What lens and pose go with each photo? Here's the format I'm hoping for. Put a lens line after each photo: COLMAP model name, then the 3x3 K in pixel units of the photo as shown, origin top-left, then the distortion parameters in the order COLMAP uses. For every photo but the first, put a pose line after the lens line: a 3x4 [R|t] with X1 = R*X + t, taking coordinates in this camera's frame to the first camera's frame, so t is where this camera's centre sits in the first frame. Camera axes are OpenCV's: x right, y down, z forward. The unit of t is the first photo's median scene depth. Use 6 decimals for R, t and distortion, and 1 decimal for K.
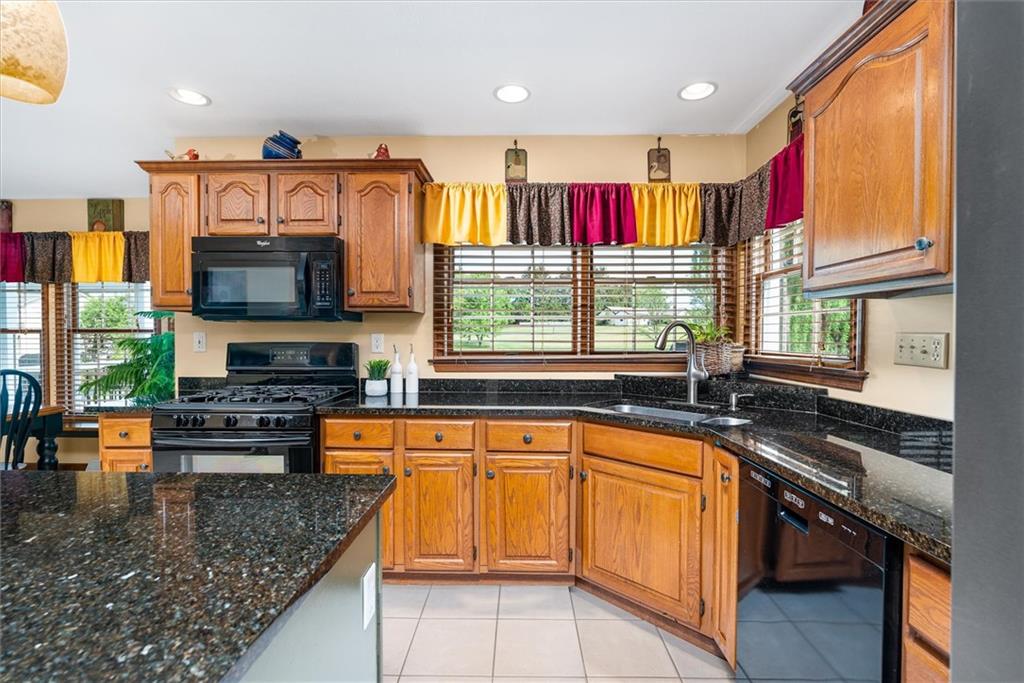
lens RADIAL K [[450.4, 0, 508.8], [0, 450.4, 342.8], [0, 0, 1]] dist [-0.009515, 0.000812]
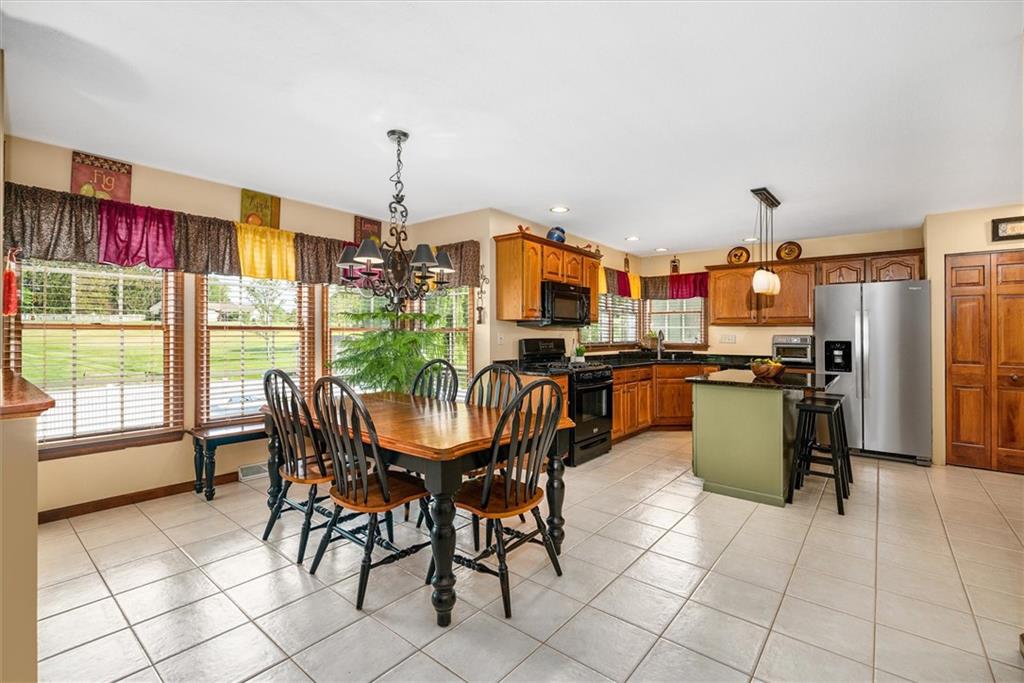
lens RADIAL K [[450.4, 0, 511.4], [0, 450.4, 335.5], [0, 0, 1]] dist [-0.009515, 0.000812]
pose [[0.630603, 0.003844, 0.776096, -1.567462], [0.010742, 0.999849, -0.013680, 0.009063], [-0.776031, 0.016963, 0.630466, -0.040828]]
